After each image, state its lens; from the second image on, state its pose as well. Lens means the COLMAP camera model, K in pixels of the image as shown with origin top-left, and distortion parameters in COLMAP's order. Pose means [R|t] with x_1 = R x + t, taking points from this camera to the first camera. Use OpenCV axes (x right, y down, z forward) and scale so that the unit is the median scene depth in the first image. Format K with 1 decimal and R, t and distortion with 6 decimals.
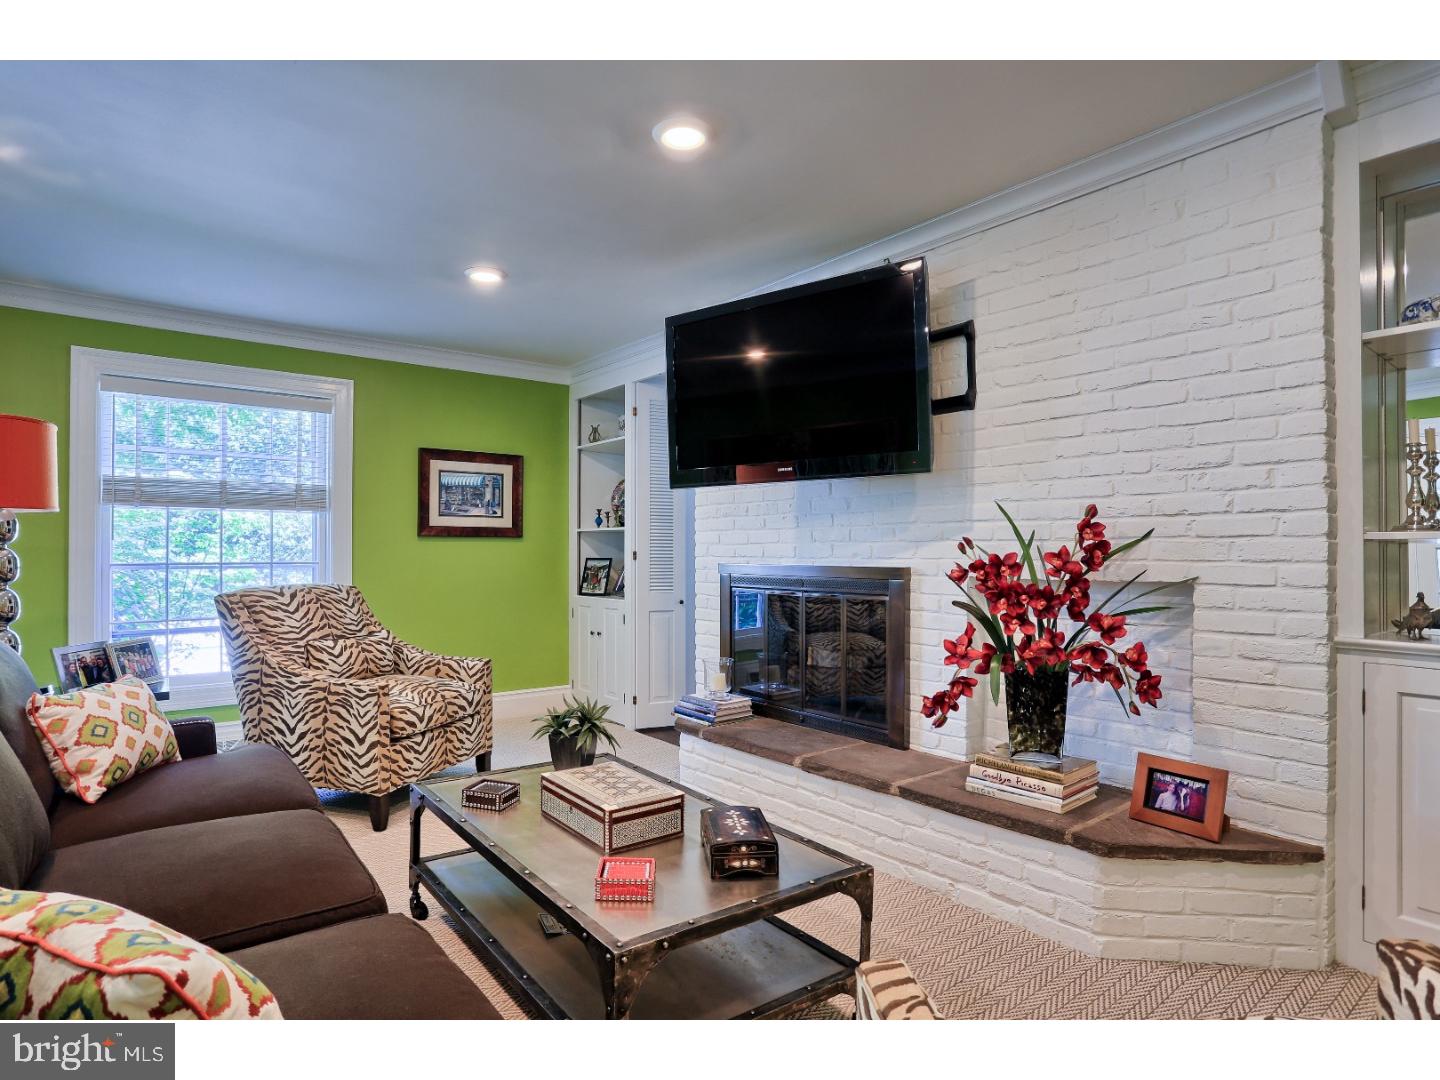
lens RADIAL K [[785.5, 0, 720.0], [0, 785.5, 540.0], [0, 0, 1]] dist [0.000688, 0.000217]
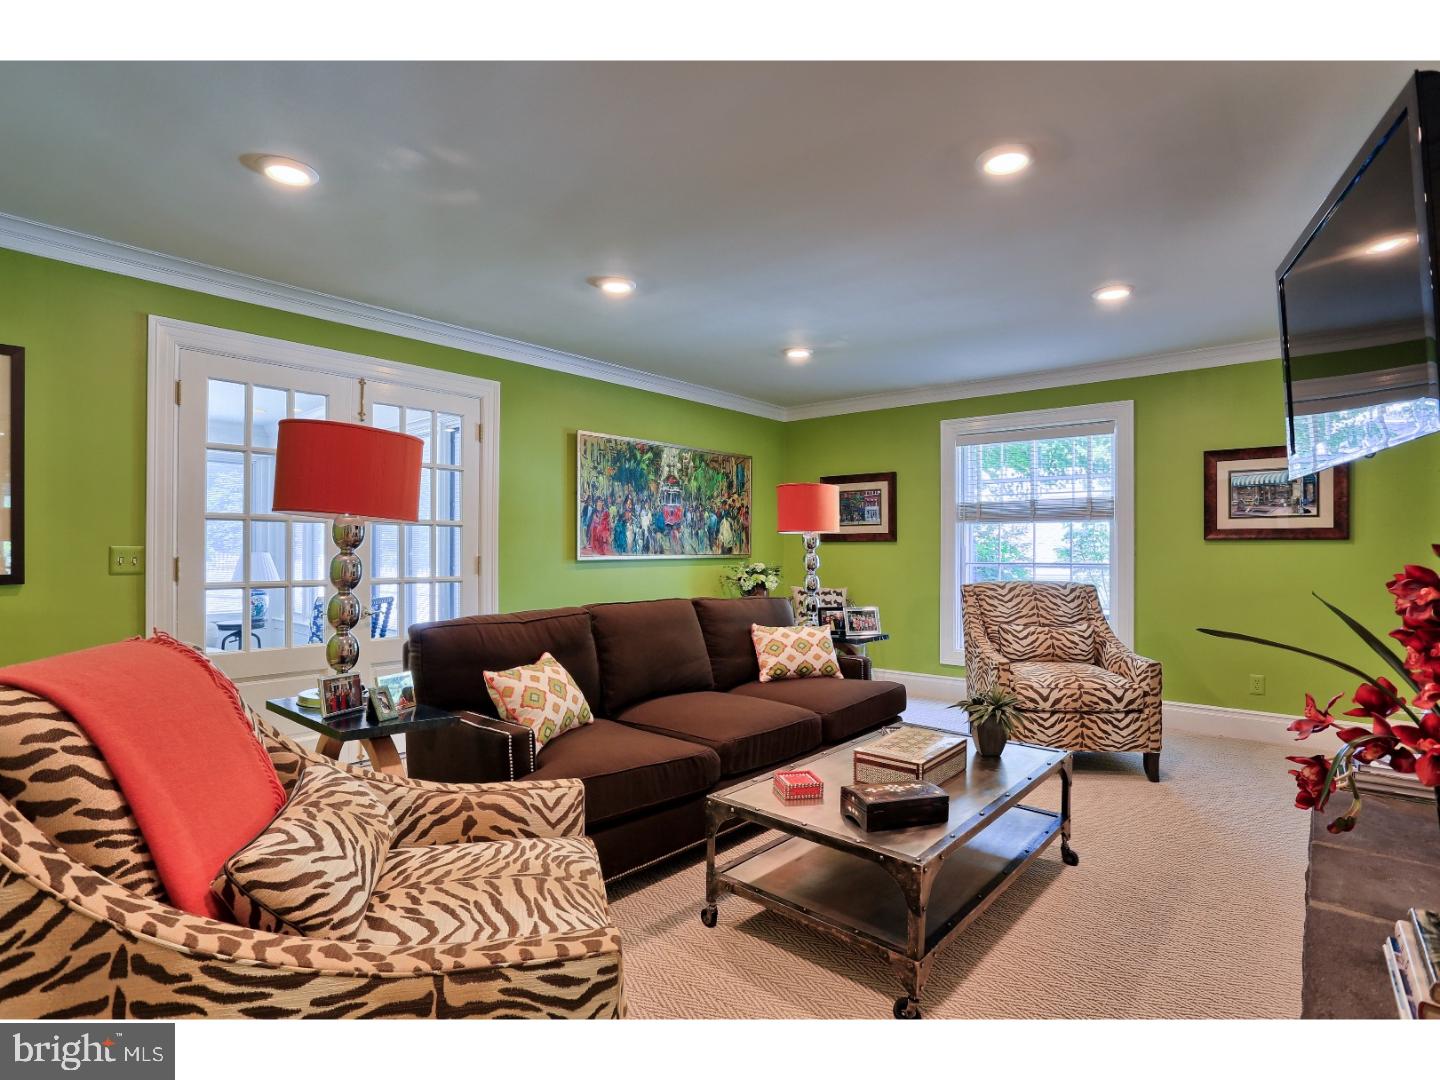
lens RADIAL K [[756.3, 0, 720.0], [0, 756.3, 540.0], [0, 0, 1]] dist [-0.062921, -0.000071]
pose [[0.218152, -0.018119, -0.975747, 0.506434], [0.008732, 0.999824, -0.016614, 0.006953], [0.975876, -0.004895, 0.218272, 0.252258]]
